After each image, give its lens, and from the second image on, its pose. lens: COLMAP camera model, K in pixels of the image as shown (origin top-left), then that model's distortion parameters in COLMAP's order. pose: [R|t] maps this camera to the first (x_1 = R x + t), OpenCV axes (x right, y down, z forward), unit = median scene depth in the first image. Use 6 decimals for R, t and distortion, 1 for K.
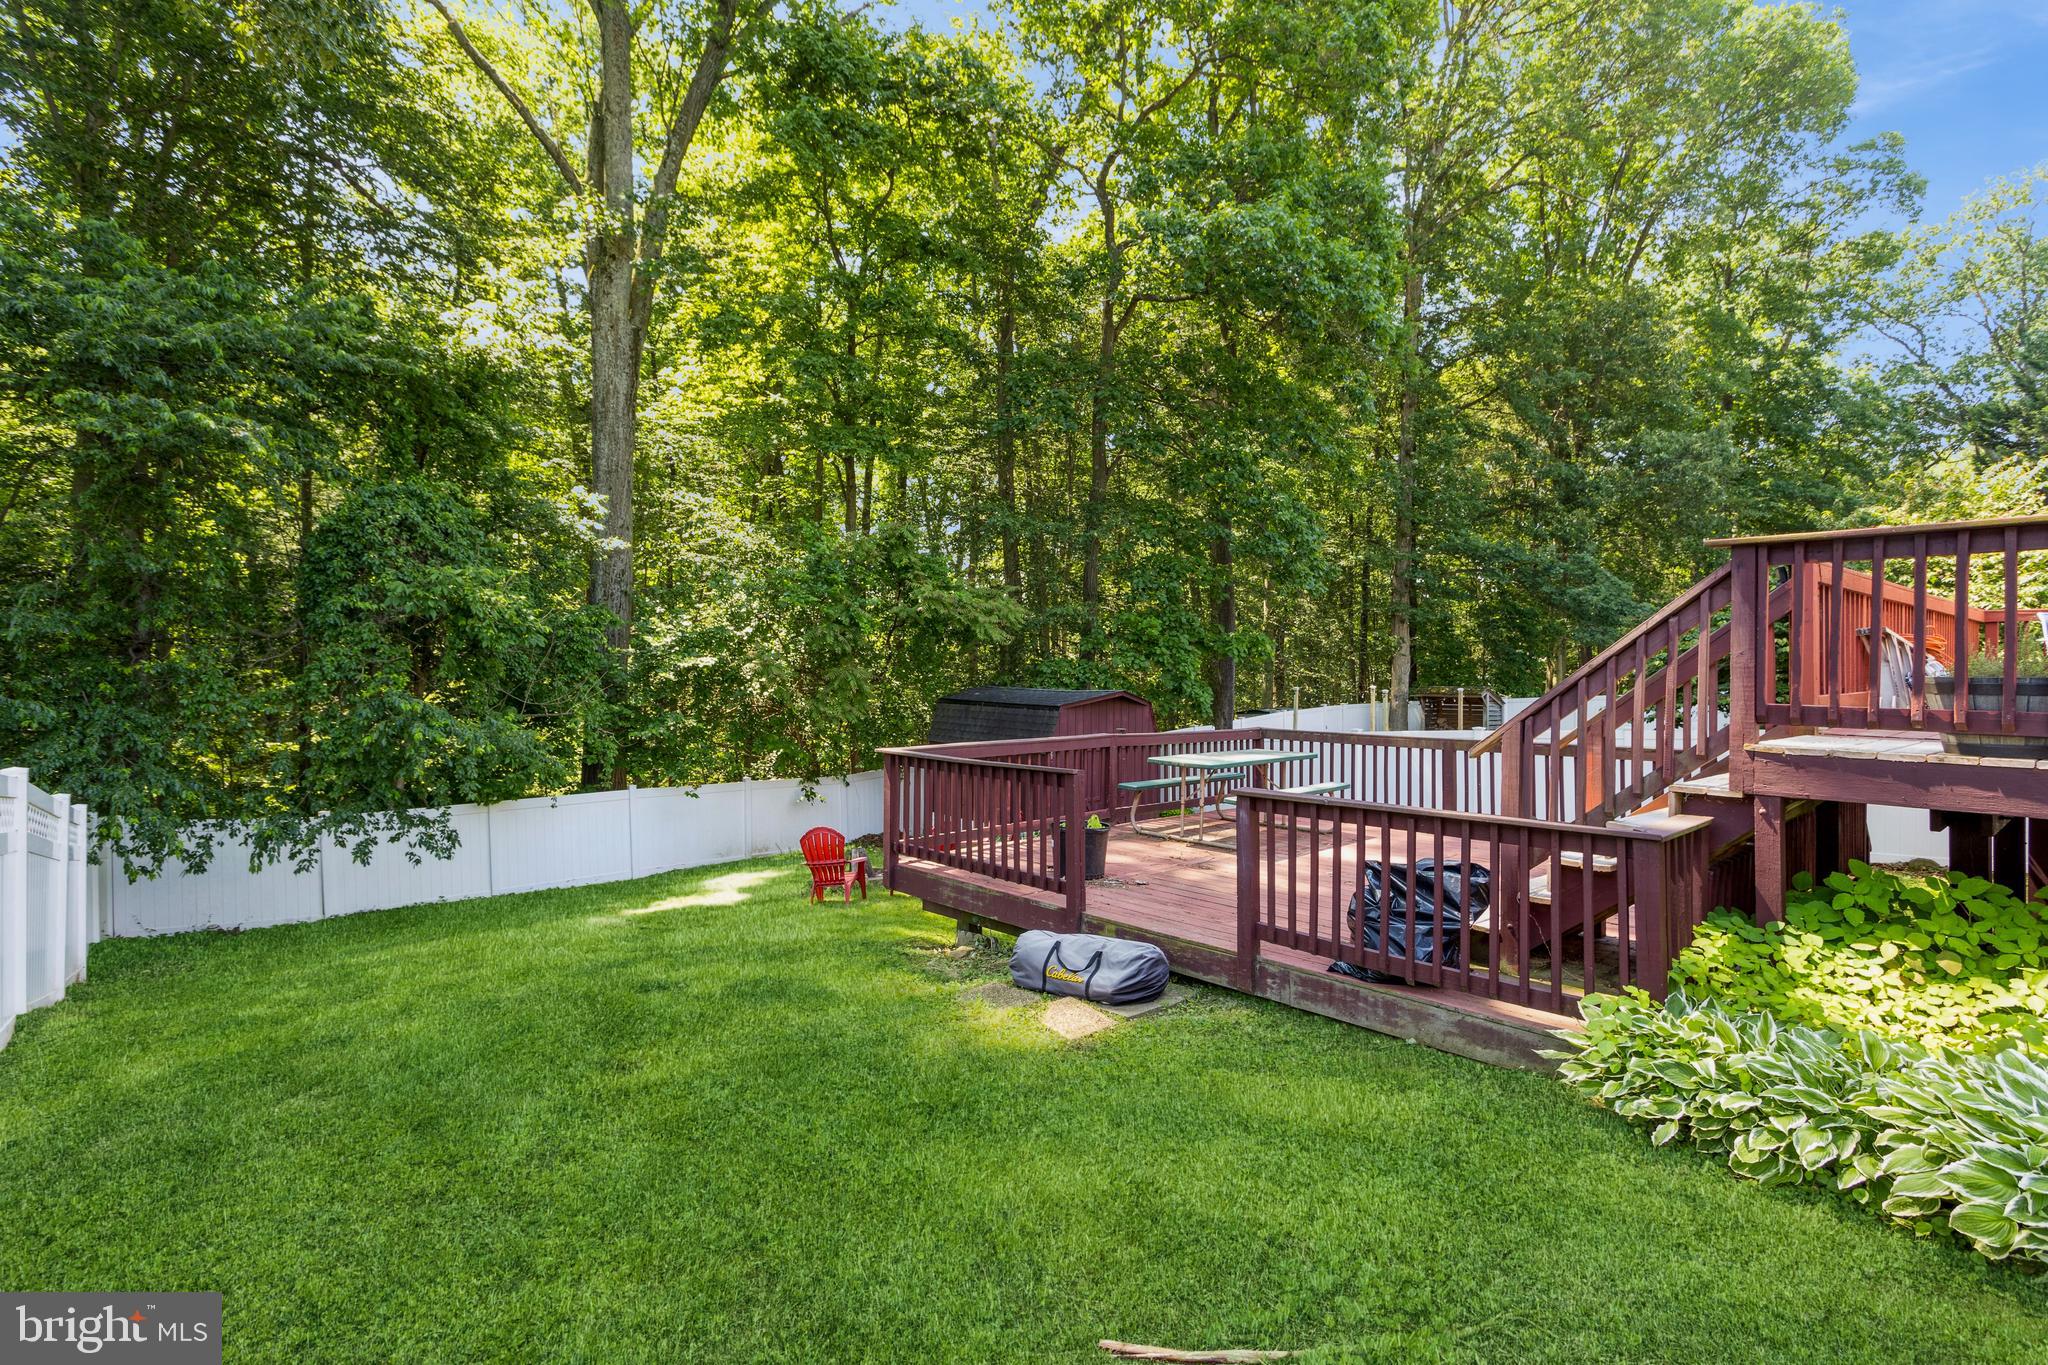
lens RADIAL K [[970.5, 0, 1034.2], [0, 970.5, 669.4], [0, 0, 1]] dist [0.008501, 0.000073]
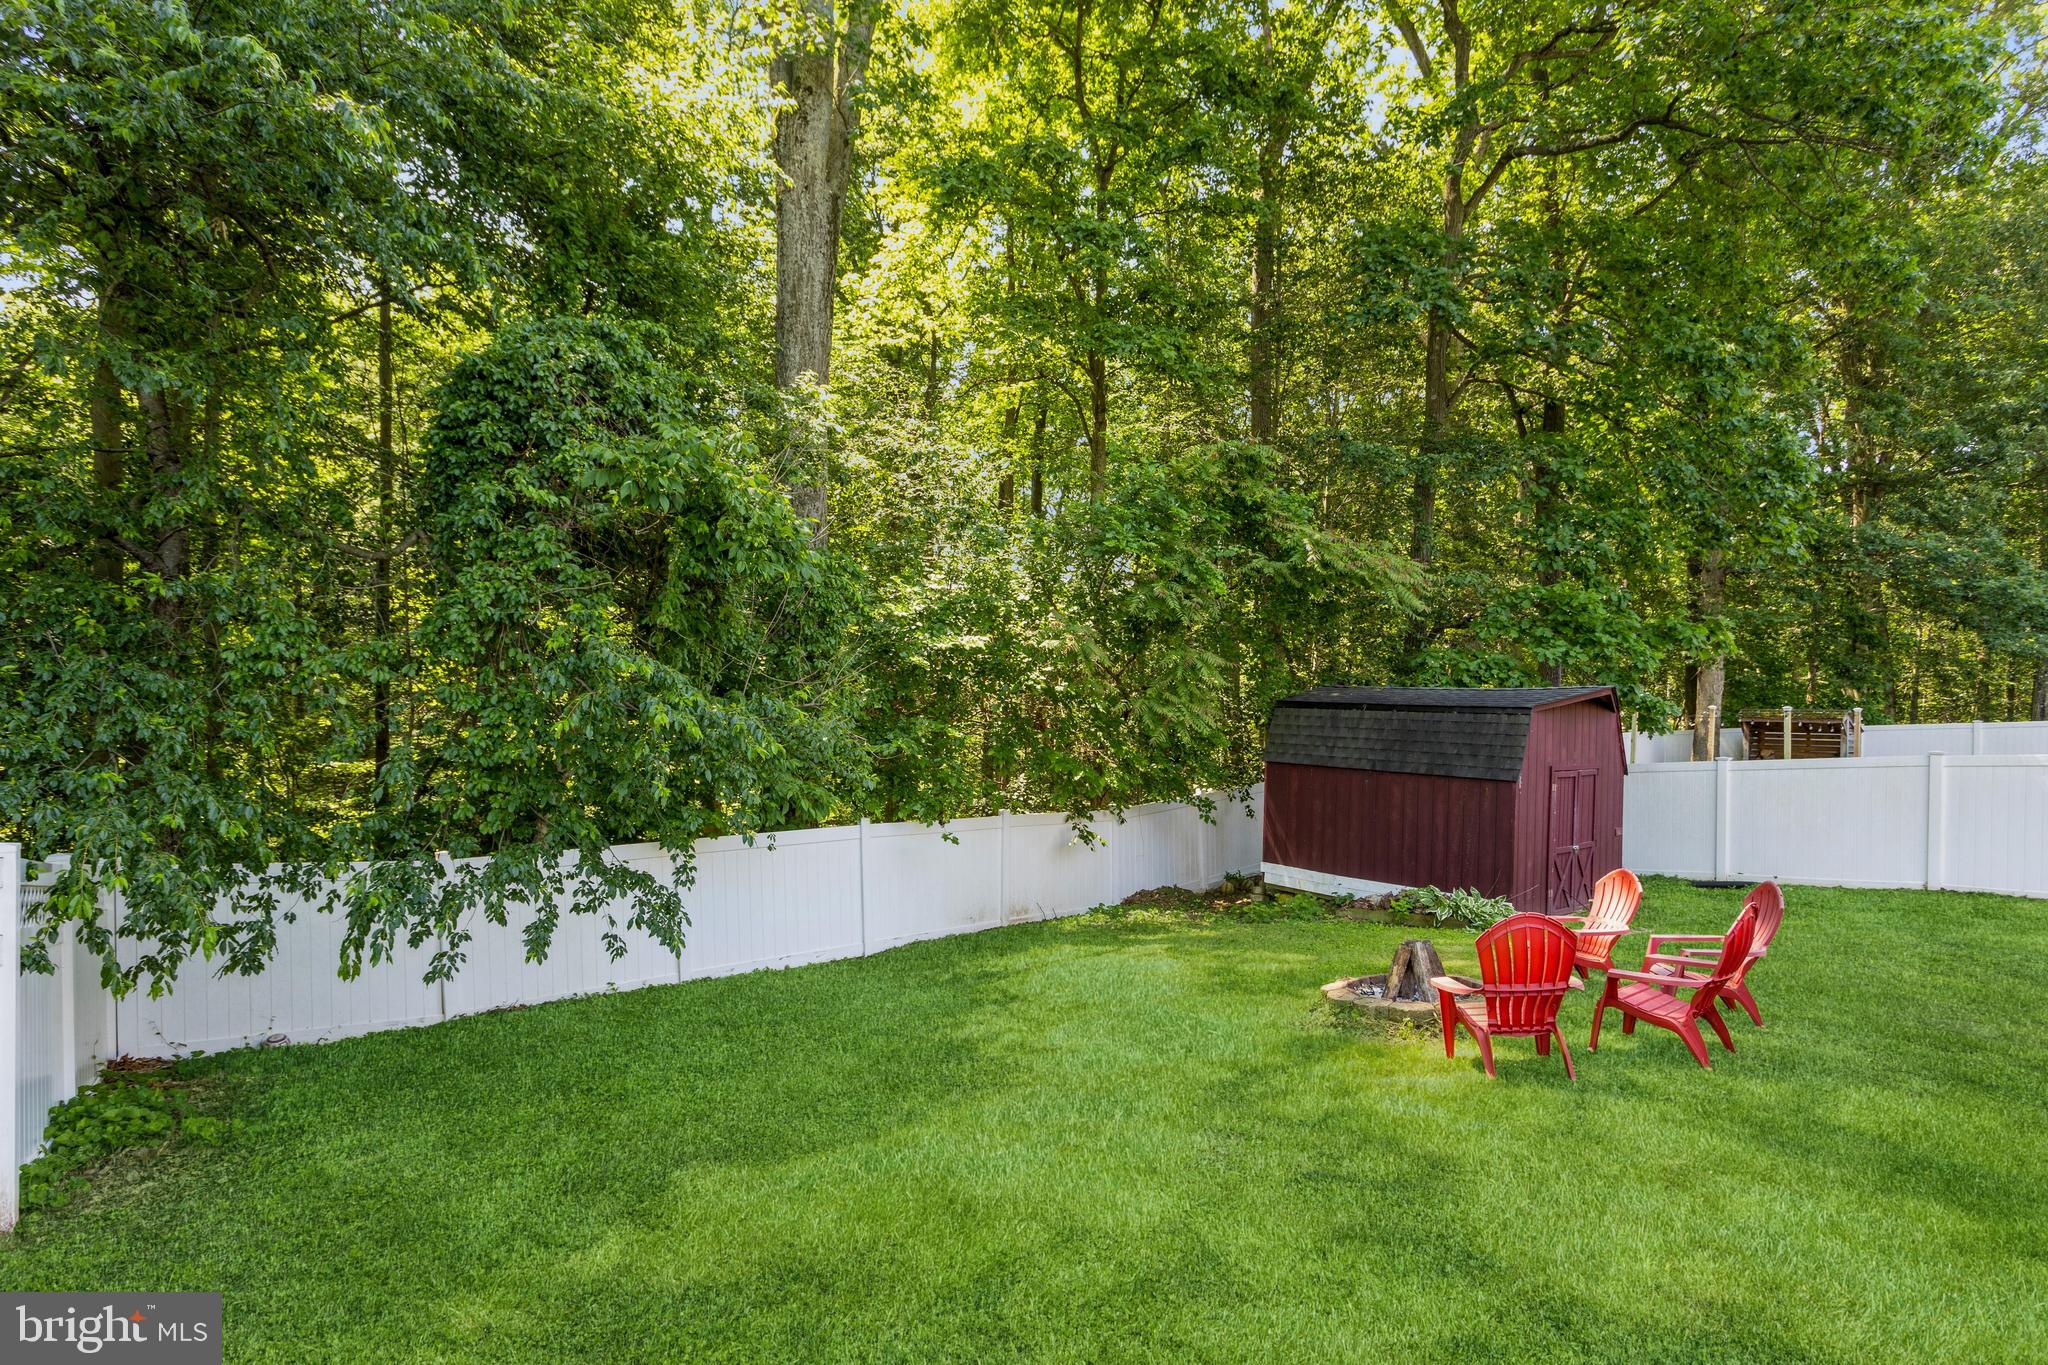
lens RADIAL K [[970.5, 0, 1026.1], [0, 970.5, 712.1], [0, 0, 1]] dist [0.008501, 0.000073]
pose [[0.998827, 0.012063, -0.046903, -0.364904], [-0.011700, 0.999899, 0.008015, 0.050596], [0.046995, -0.007457, 0.998867, 0.436186]]
